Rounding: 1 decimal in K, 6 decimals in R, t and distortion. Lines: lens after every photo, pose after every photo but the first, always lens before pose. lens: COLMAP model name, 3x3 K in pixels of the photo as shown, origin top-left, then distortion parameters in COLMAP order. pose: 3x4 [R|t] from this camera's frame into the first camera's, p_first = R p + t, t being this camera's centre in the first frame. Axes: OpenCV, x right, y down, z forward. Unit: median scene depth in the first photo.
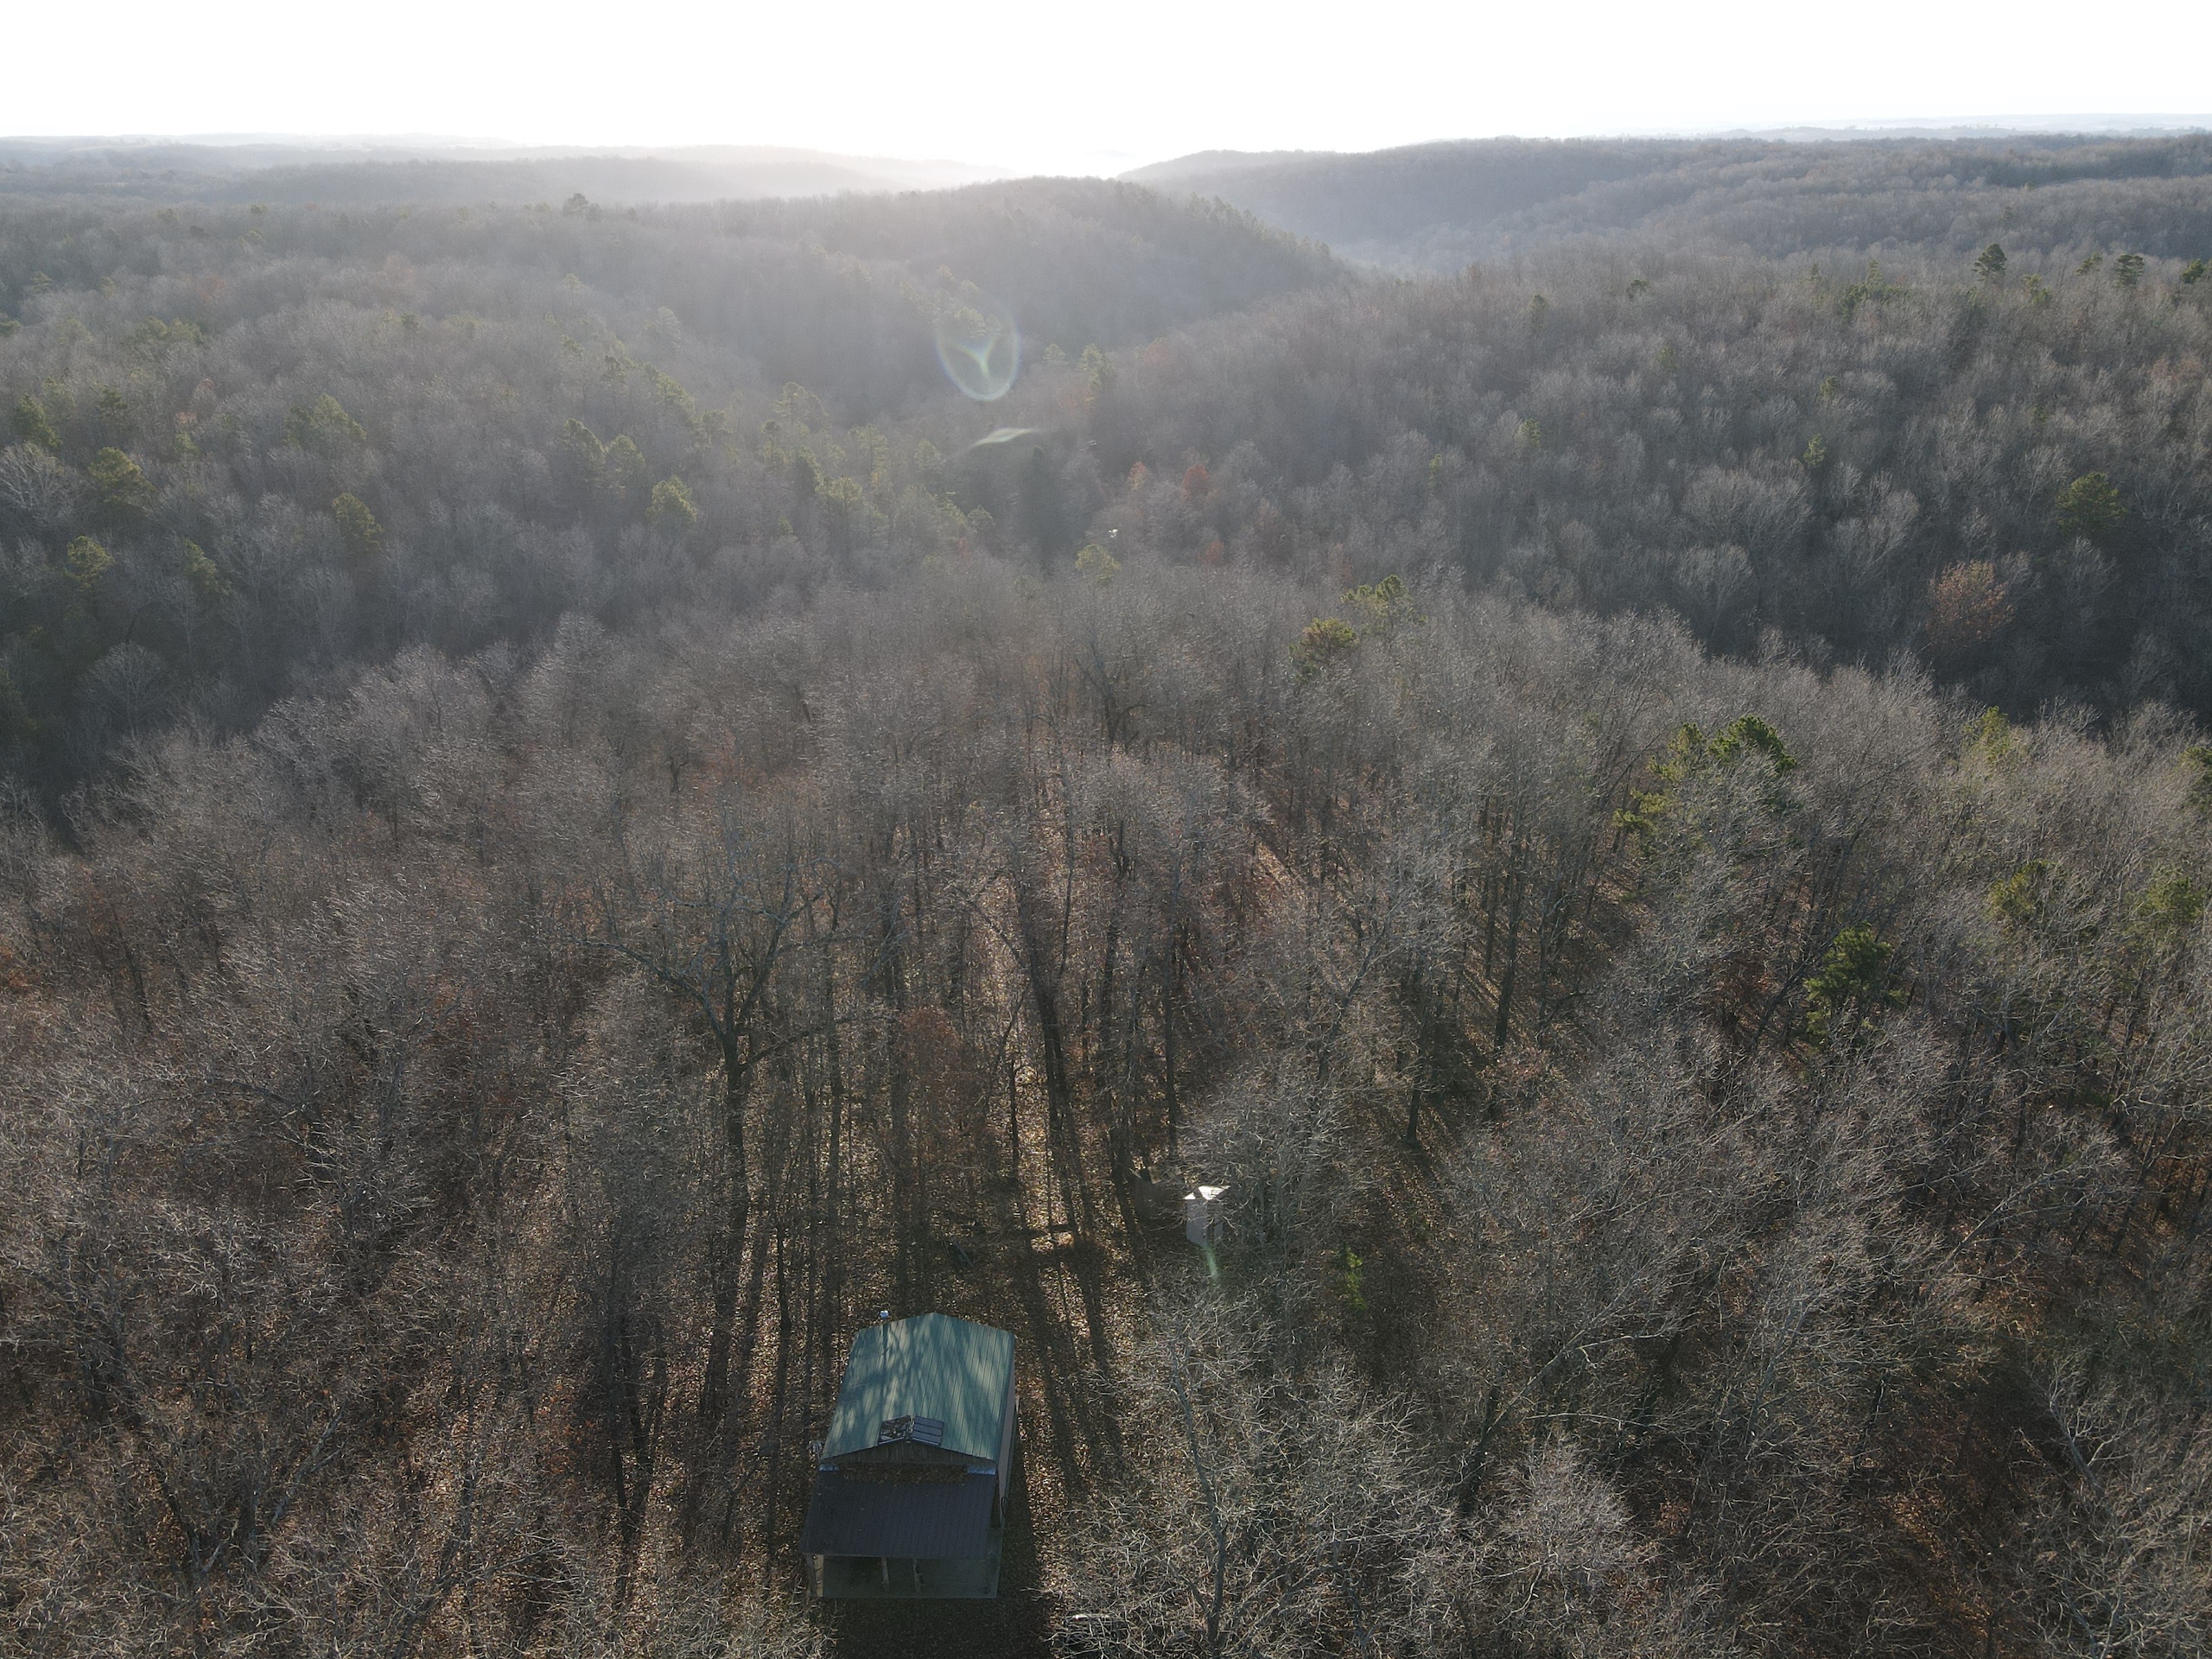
lens RADIAL K [[1638.1, 0, 1111.9], [0, 1638.1, 831.3], [0, 0, 1]] dist [0.003520, 0.013485]
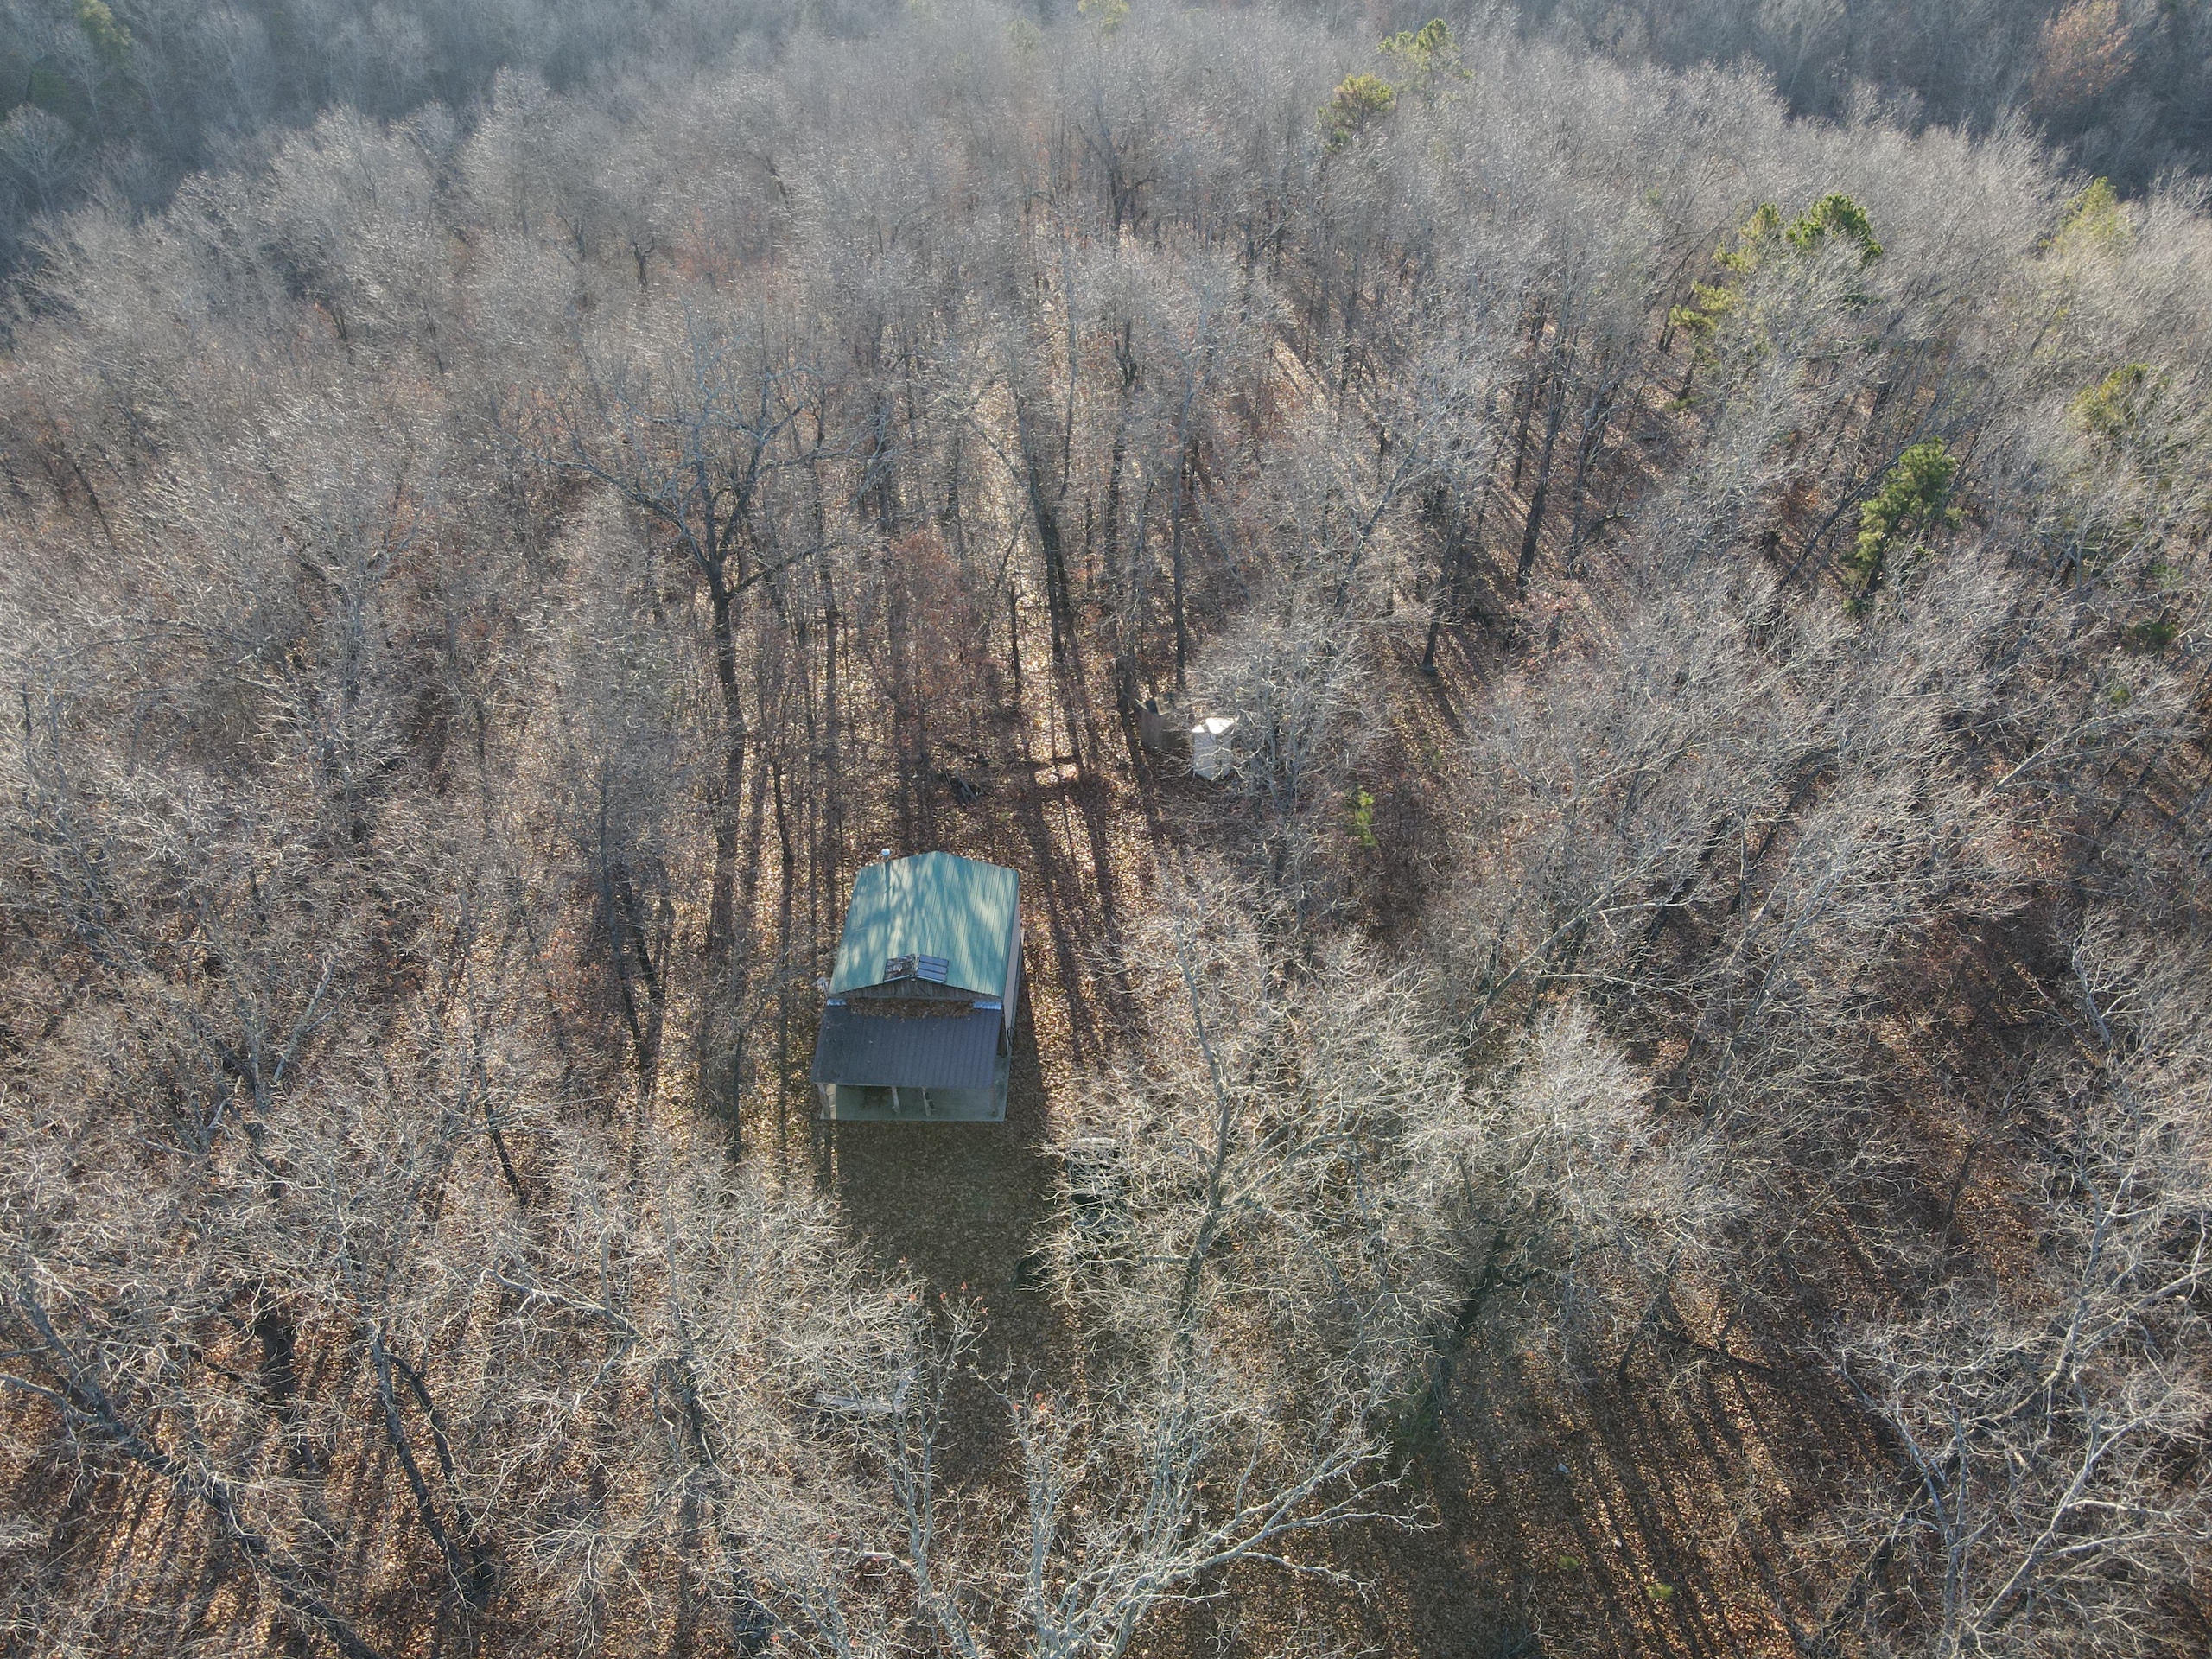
lens RADIAL K [[1638.1, 0, 1107.2], [0, 1638.1, 838.2], [0, 0, 1]] dist [0.003520, 0.013485]
pose [[0.999973, 0.000942, -0.007324, 0.000658], [0.001332, 0.952535, 0.304428, -0.006472], [0.007263, -0.304429, 0.952507, 0.029175]]
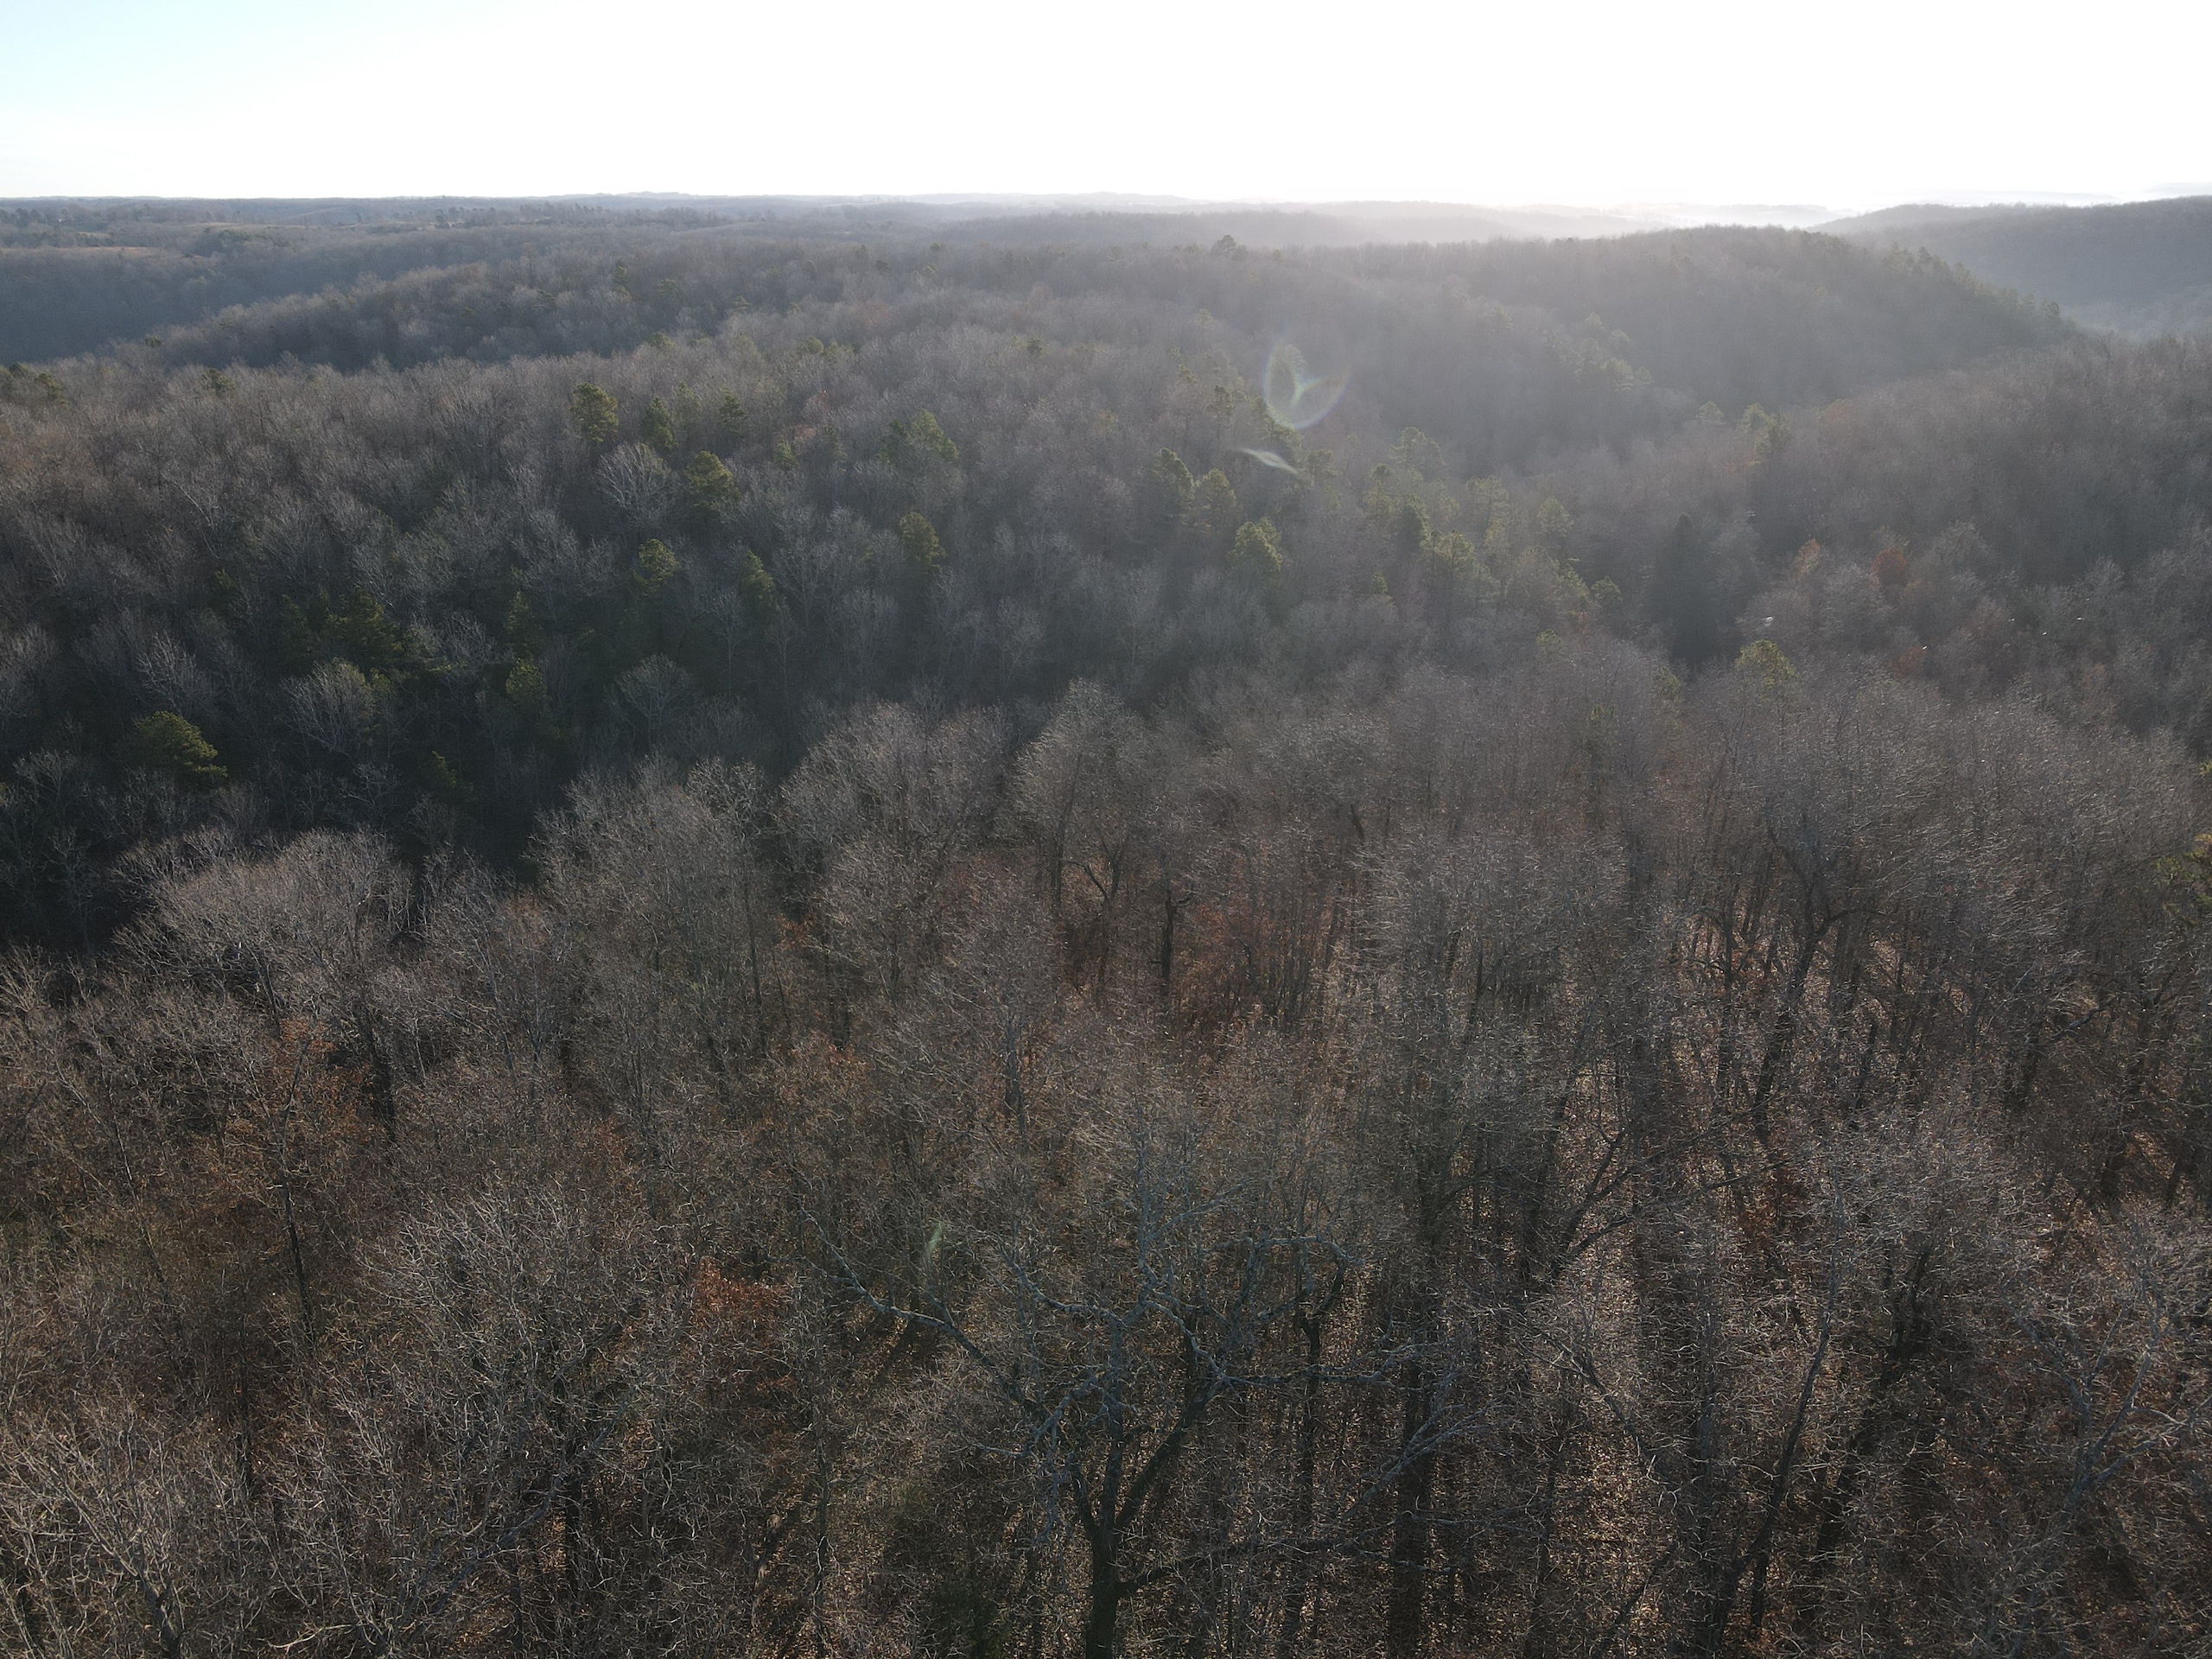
lens RADIAL K [[1638.1, 0, 1114.5], [0, 1638.1, 836.8], [0, 0, 1]] dist [0.003520, 0.013485]
pose [[0.933976, 0.131773, -0.332153, -0.048722], [-0.141171, 0.989976, -0.004211, -0.059768], [0.328269, 0.050824, 0.943216, 0.283201]]
